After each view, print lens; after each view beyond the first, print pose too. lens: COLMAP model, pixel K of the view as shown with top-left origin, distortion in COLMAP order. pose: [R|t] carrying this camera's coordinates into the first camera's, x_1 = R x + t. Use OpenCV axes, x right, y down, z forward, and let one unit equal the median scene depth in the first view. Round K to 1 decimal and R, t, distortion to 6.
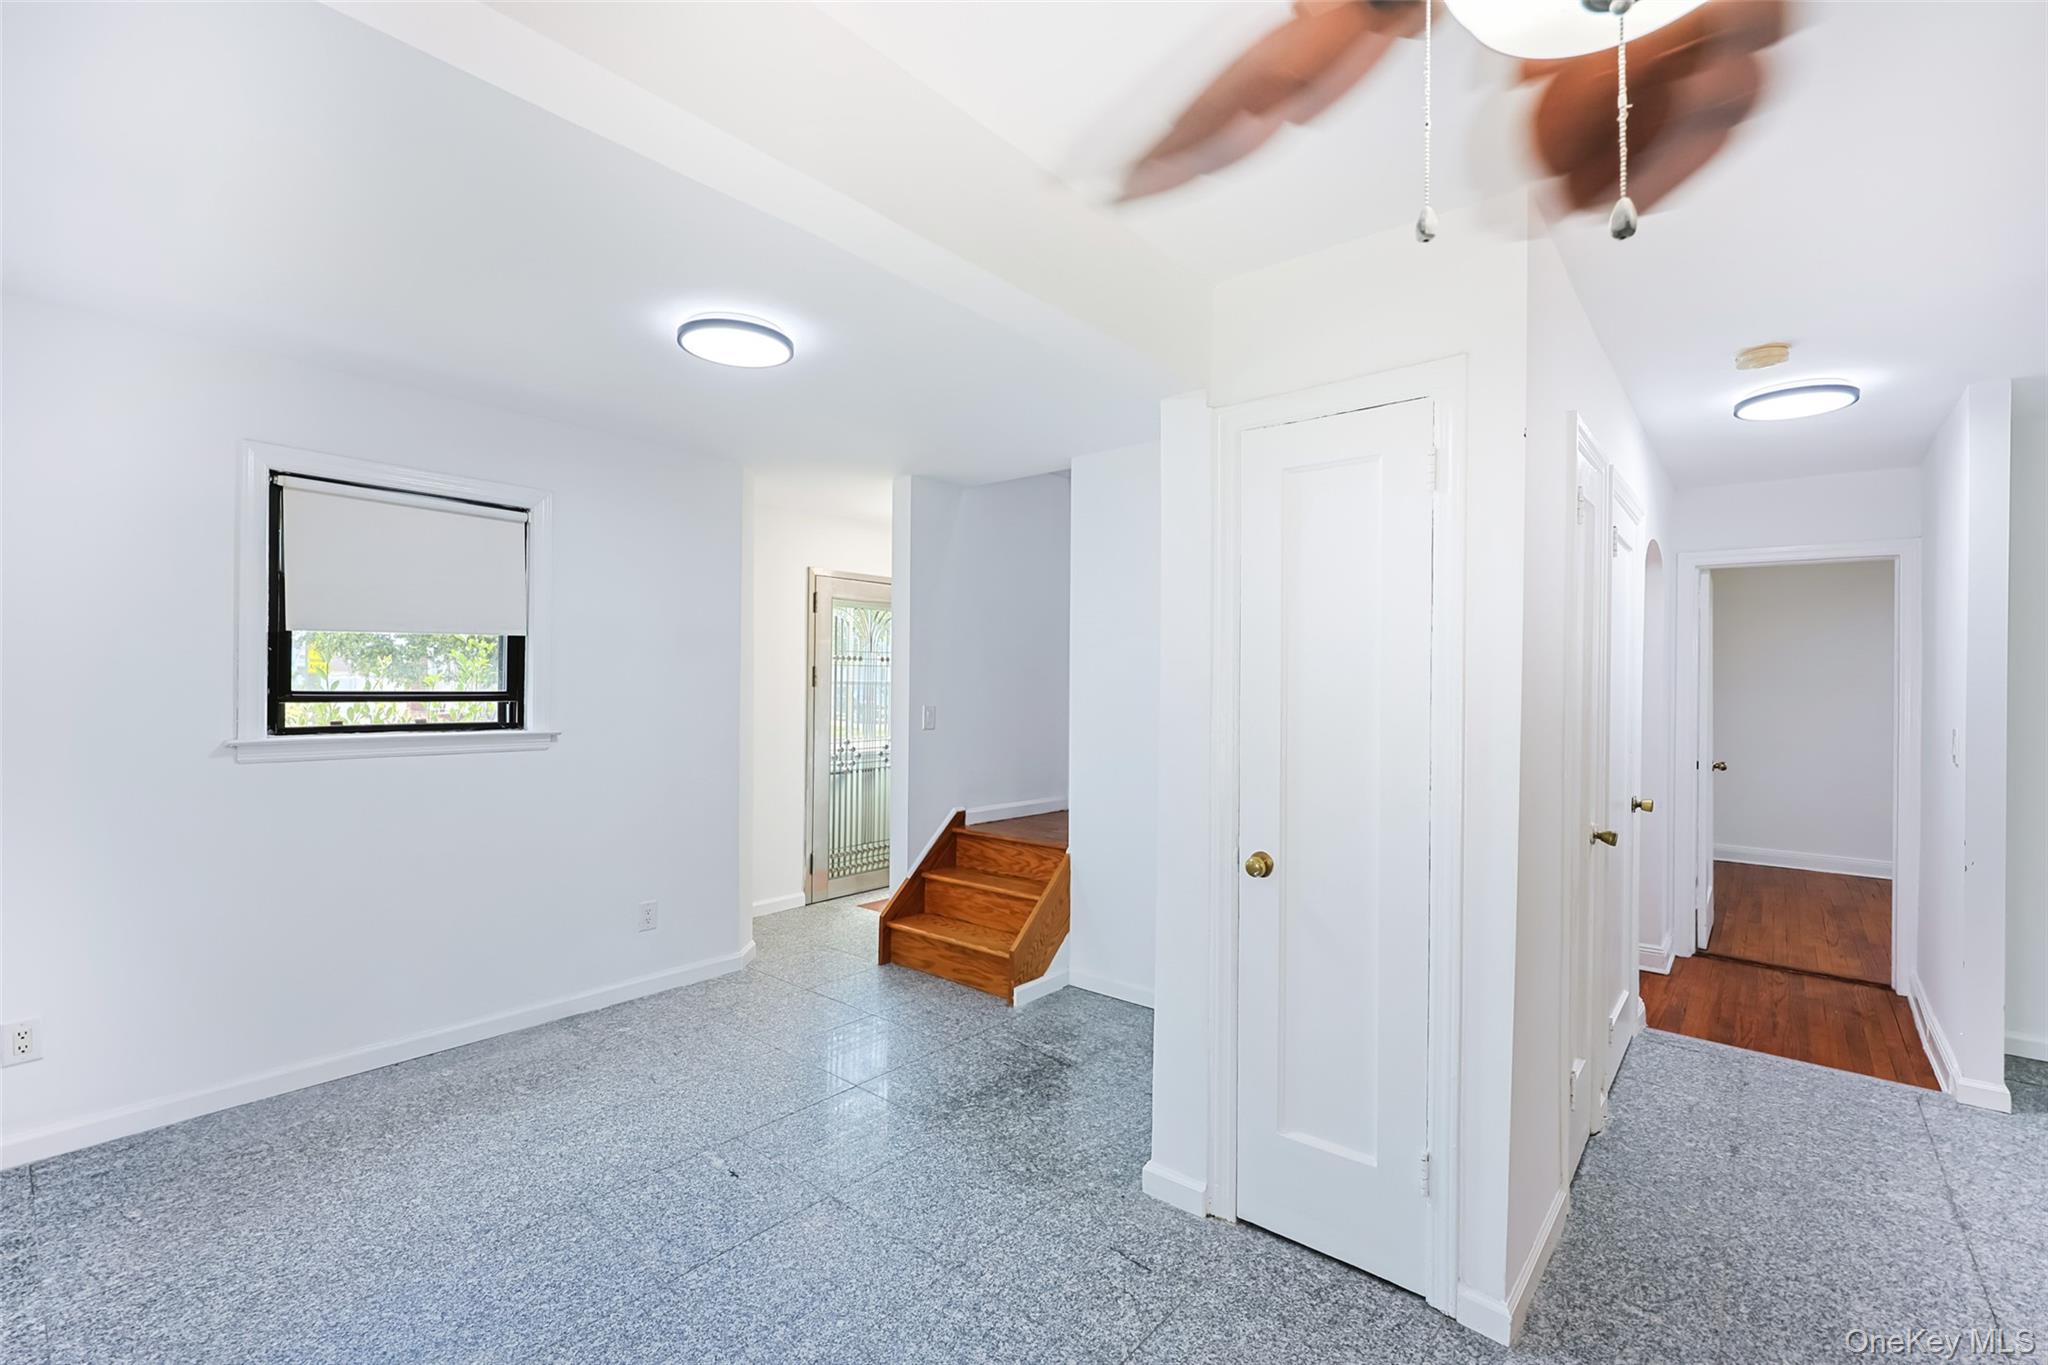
lens RADIAL K [[894.8, 0, 1022.5], [0, 894.8, 680.2], [0, 0, 1]] dist [-0.002286, 0.000063]
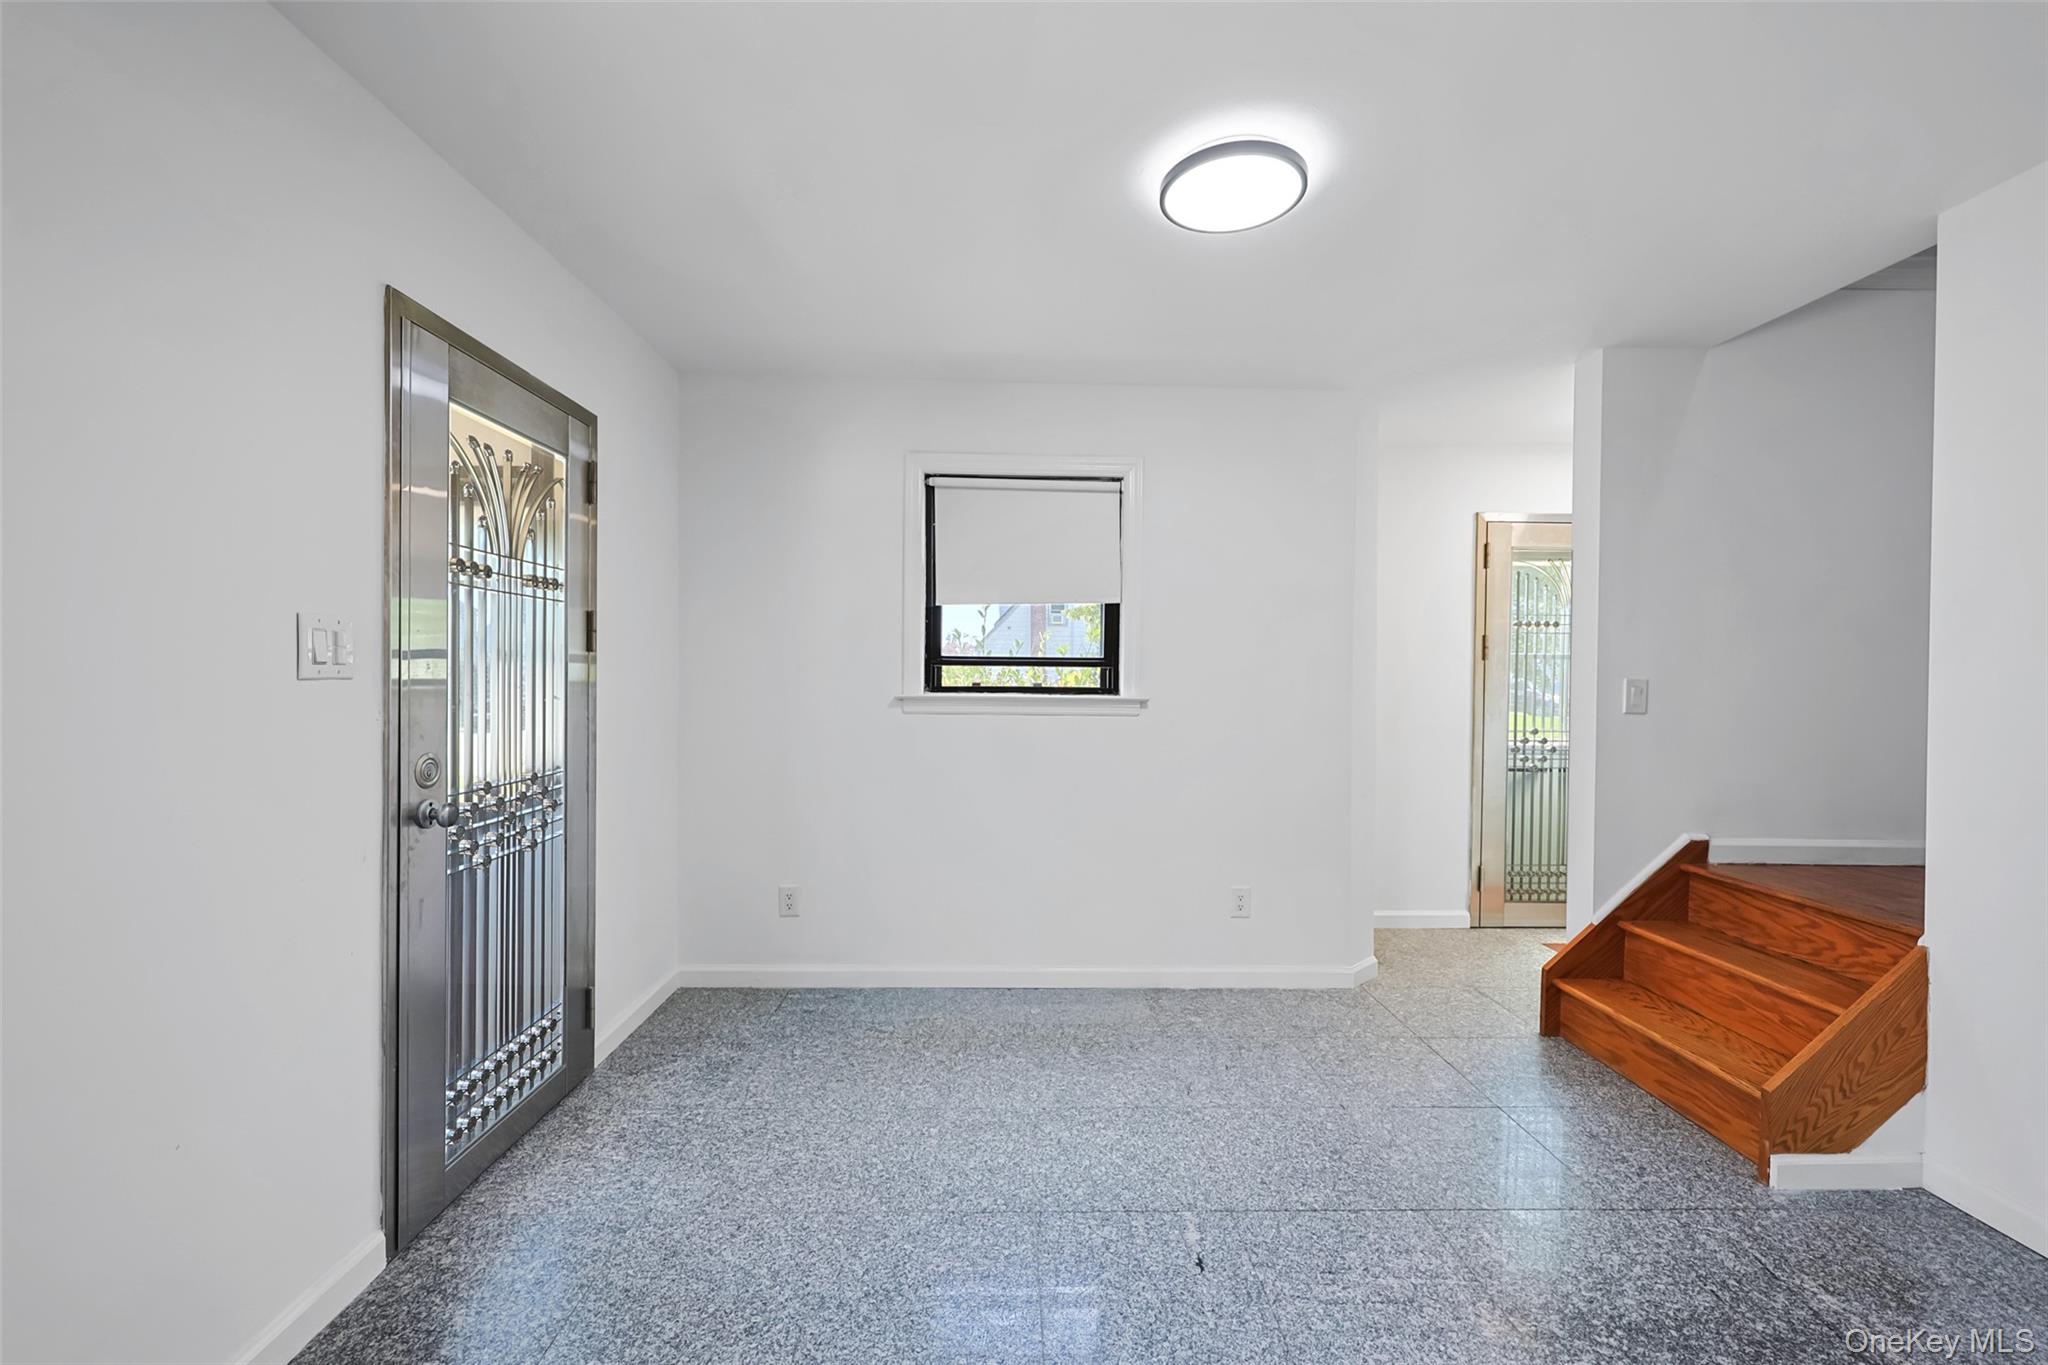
lens RADIAL K [[824.8, 0, 1011.0], [0, 824.8, 680.1], [0, 0, 1]] dist [-0.002335, -0.000207]
pose [[0.659349, 0.003657, -0.751828, 0.063207], [-0.000610, 0.999990, 0.004329, 0.031447], [0.751837, -0.002396, 0.659345, 0.263809]]
